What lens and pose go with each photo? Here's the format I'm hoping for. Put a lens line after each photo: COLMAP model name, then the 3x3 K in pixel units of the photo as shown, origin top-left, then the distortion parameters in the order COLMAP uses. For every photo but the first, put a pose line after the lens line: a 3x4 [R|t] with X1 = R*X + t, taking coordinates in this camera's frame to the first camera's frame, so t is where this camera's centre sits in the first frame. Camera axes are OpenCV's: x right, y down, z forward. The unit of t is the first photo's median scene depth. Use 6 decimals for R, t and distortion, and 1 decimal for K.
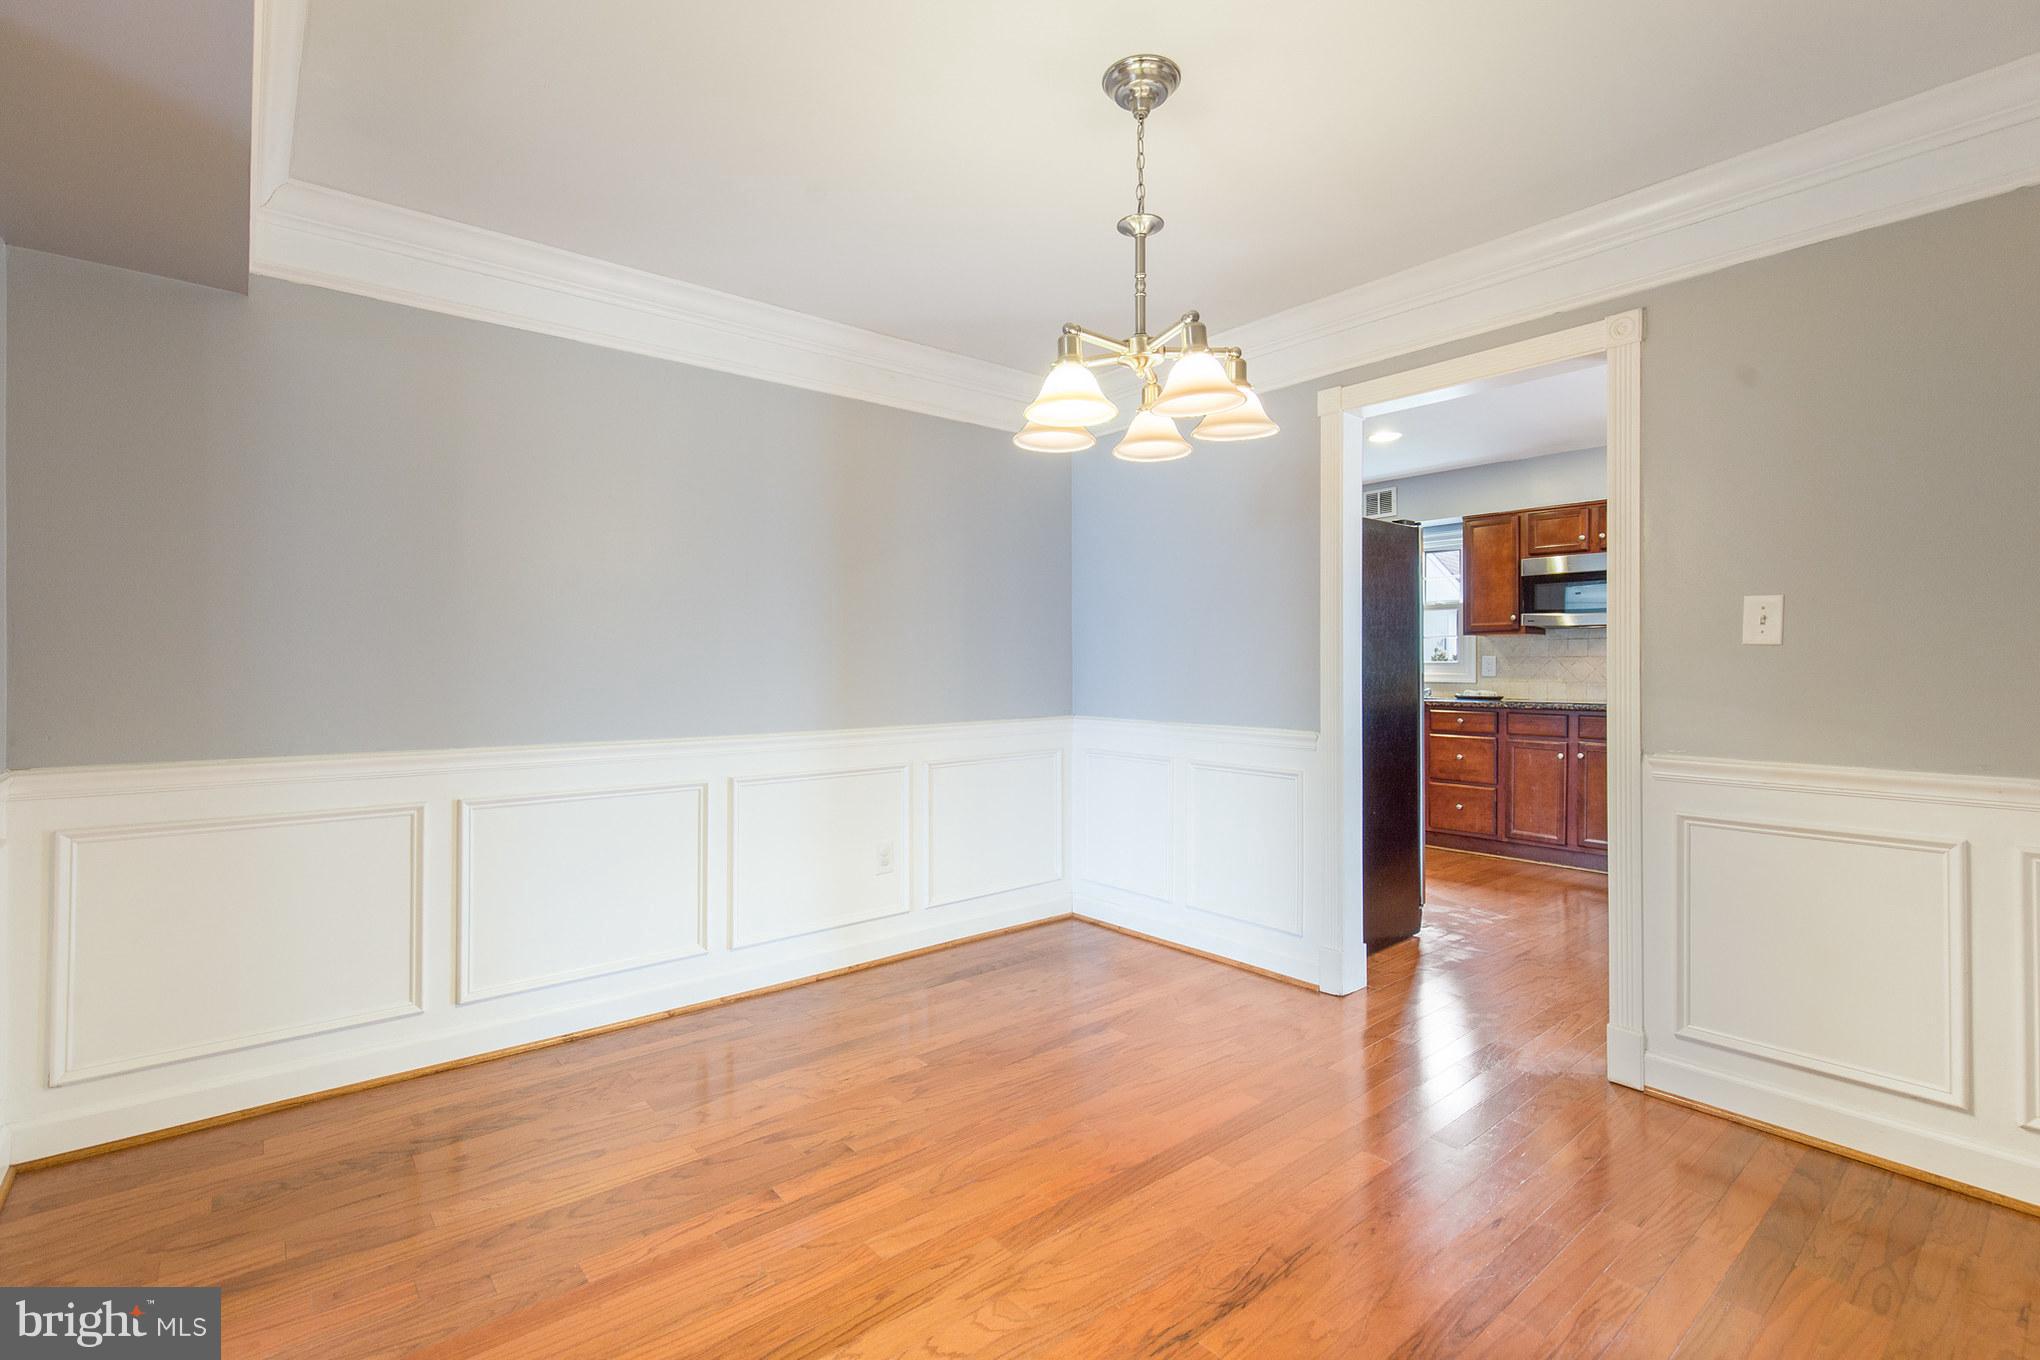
lens RADIAL K [[928.7, 0, 1029.2], [0, 928.7, 664.9], [0, 0, 1]] dist [0.006111, 0.000004]
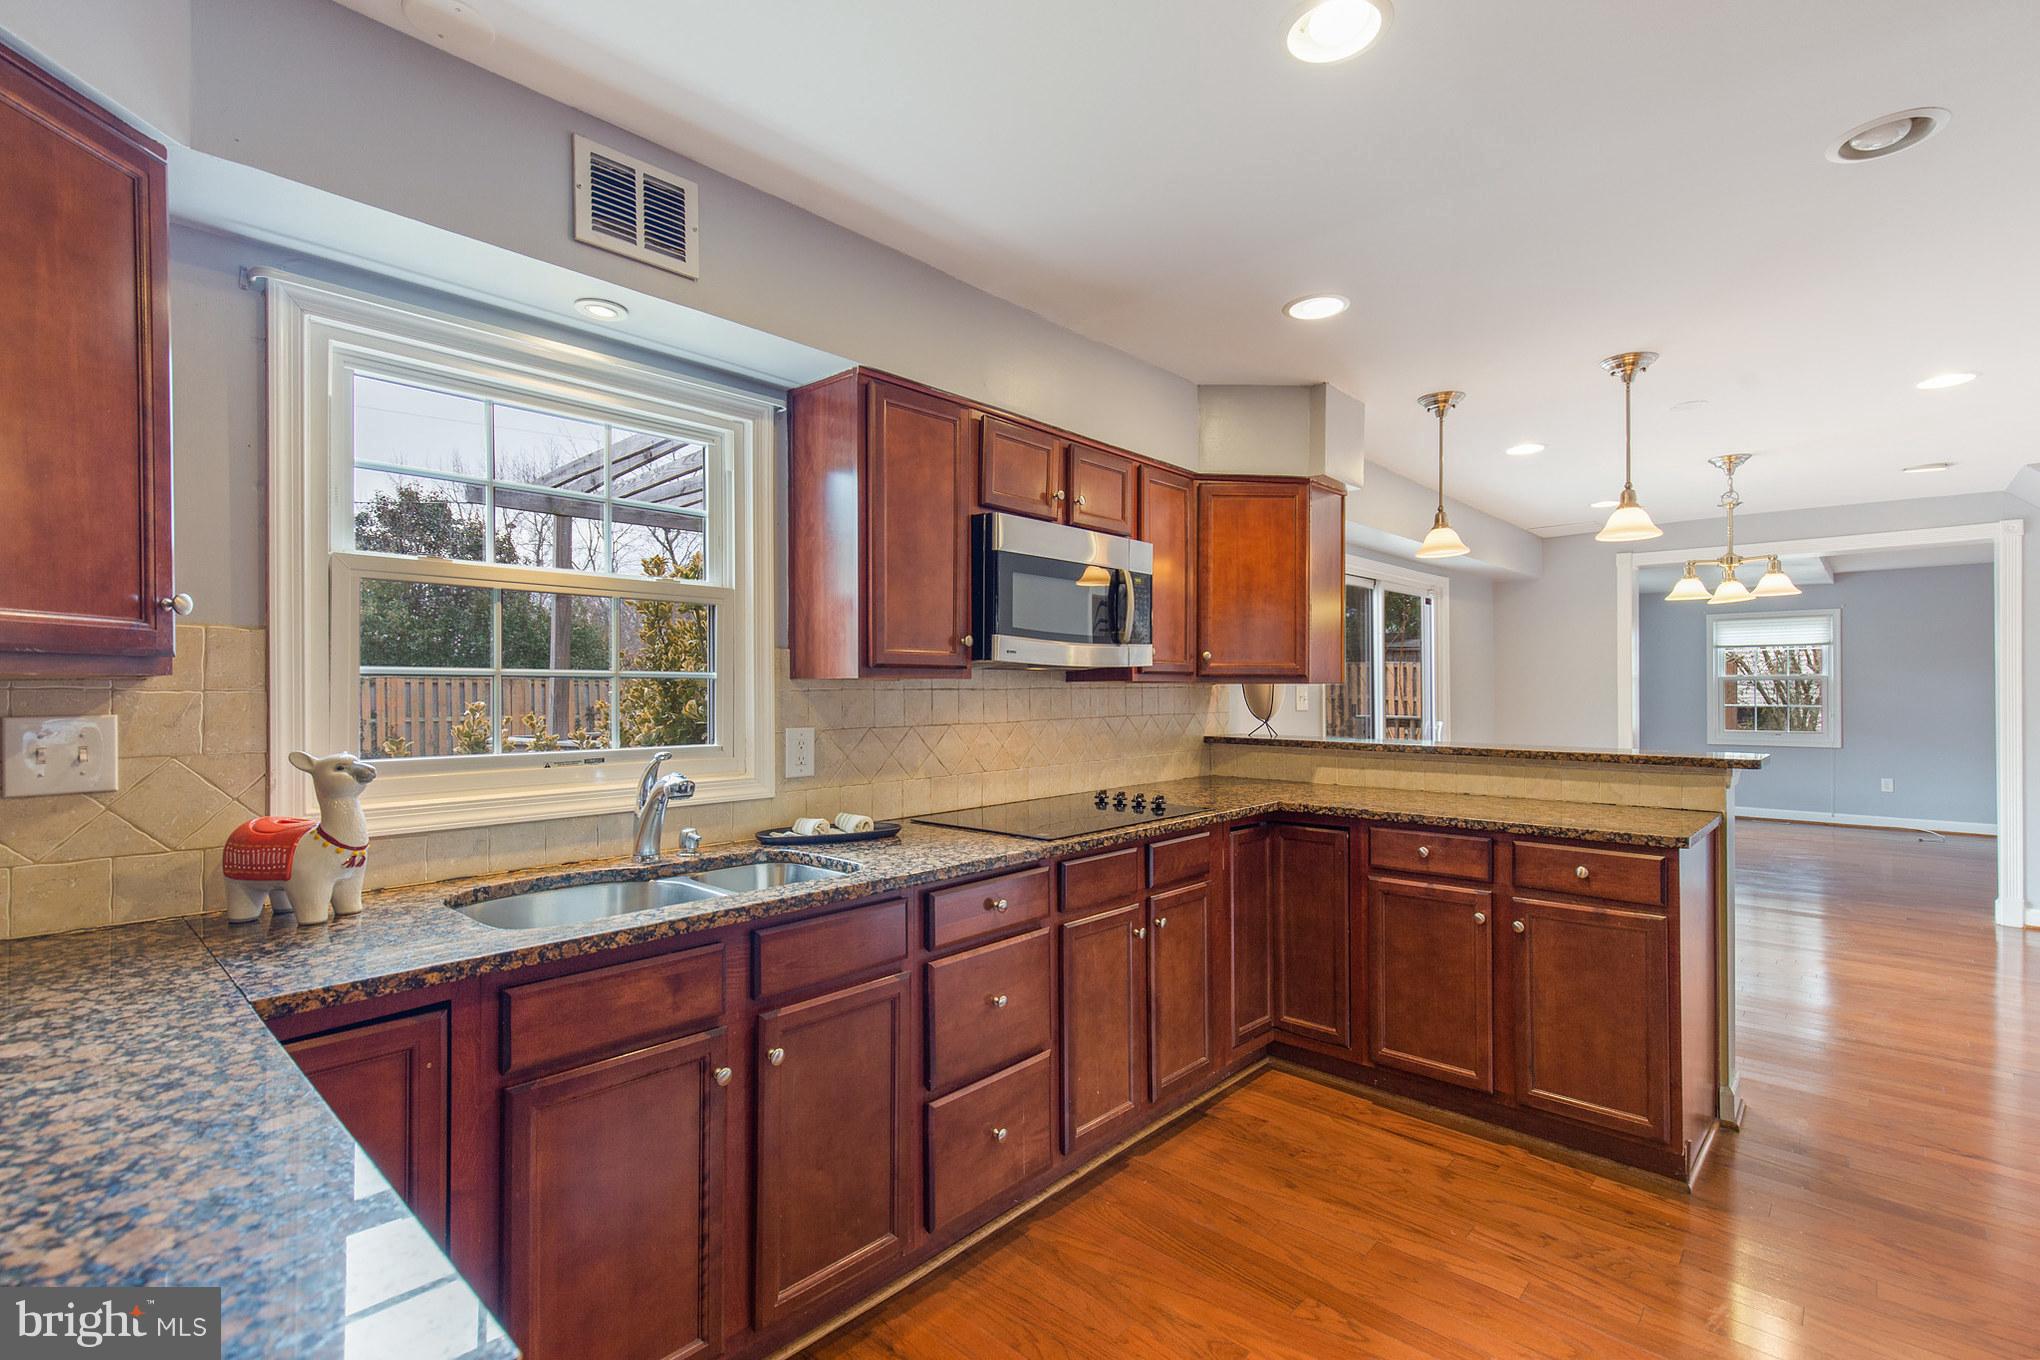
lens RADIAL K [[928.7, 0, 1037.4], [0, 928.7, 686.4], [0, 0, 1]] dist [0.006111, 0.000004]
pose [[-0.131160, 0.004562, 0.991351, 0.082242], [0.007868, 0.999963, -0.003560, -0.027049], [-0.991330, 0.007333, -0.131191, 1.000522]]
